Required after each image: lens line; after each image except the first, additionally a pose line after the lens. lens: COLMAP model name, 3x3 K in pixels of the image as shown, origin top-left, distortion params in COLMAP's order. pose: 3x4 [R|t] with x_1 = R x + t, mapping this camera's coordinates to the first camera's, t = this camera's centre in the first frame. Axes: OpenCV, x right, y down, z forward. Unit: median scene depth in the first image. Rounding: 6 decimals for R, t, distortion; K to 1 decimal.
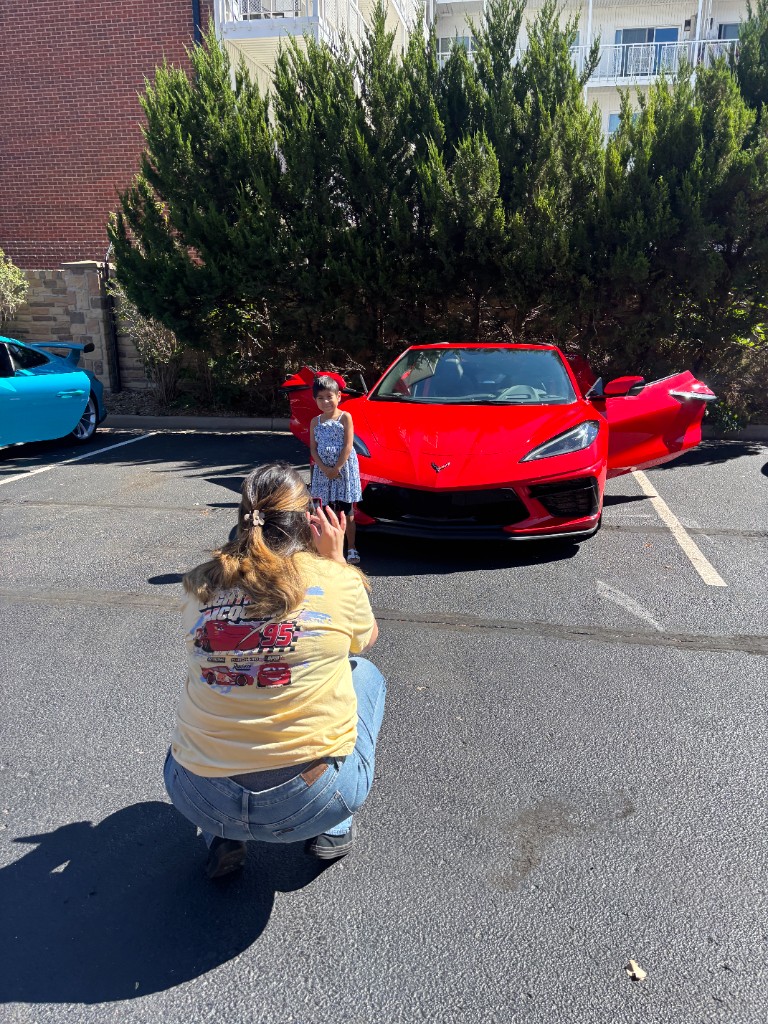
lens RADIAL K [[794.2, 0, 384.0], [0, 794.2, 512.0], [0, 0, 1]] dist [-0.004581, -0.004872]
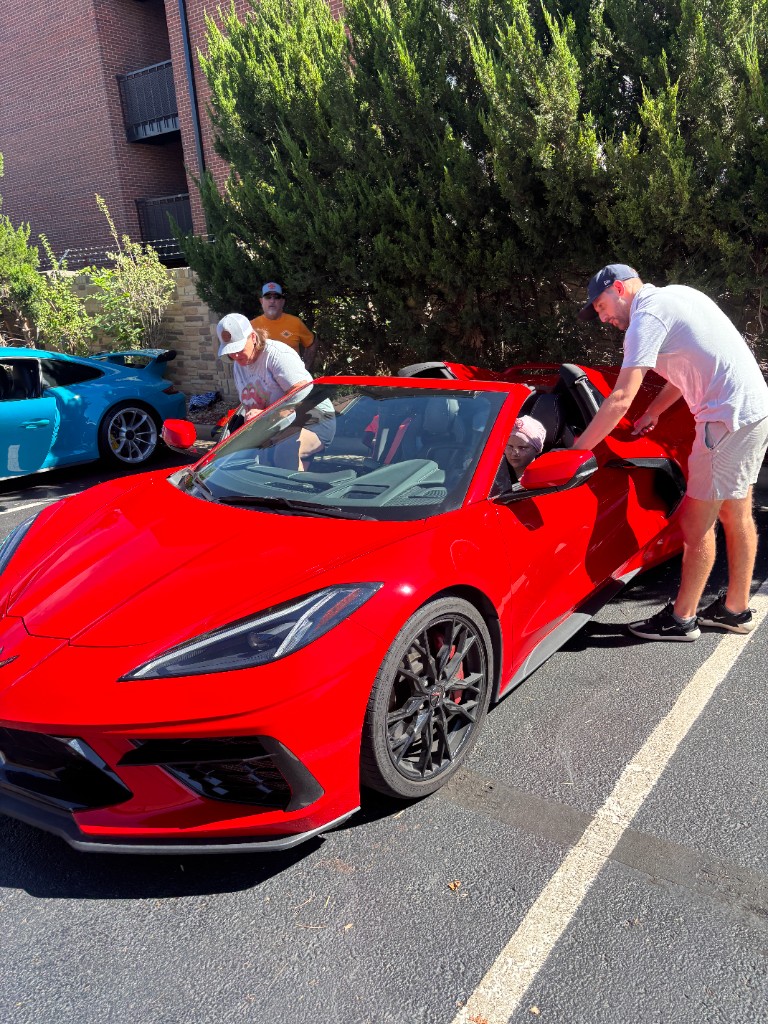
lens RADIAL K [[794.2, 0, 384.0], [0, 794.2, 512.0], [0, 0, 1]] dist [-0.004581, -0.004872]
pose [[0.911598, 0.064075, -0.406059, 0.271494], [-0.051811, 0.997809, 0.041136, -0.103363], [0.407805, -0.016462, 0.912921, 0.359989]]
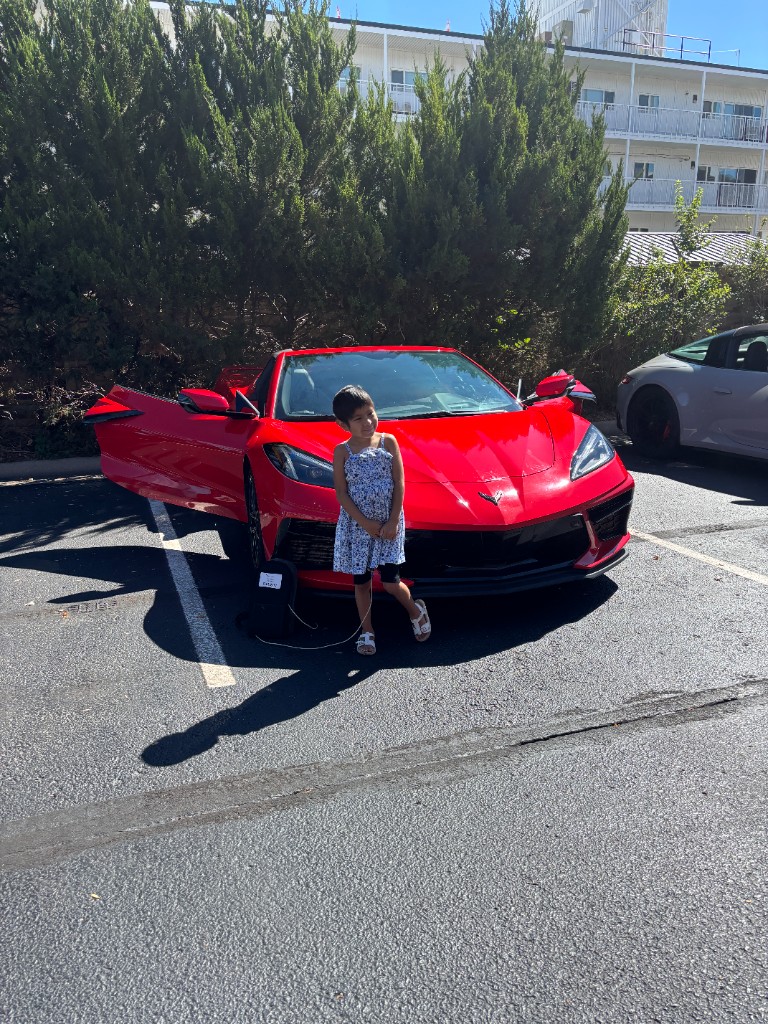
lens RADIAL K [[794.2, 0, 384.0], [0, 794.2, 512.0], [0, 0, 1]] dist [-0.004581, -0.004872]
pose [[0.884442, -0.106767, 0.454271, -0.194077], [0.121629, 0.992569, -0.003521, -0.030605], [-0.450520, 0.058367, 0.890856, 0.217034]]
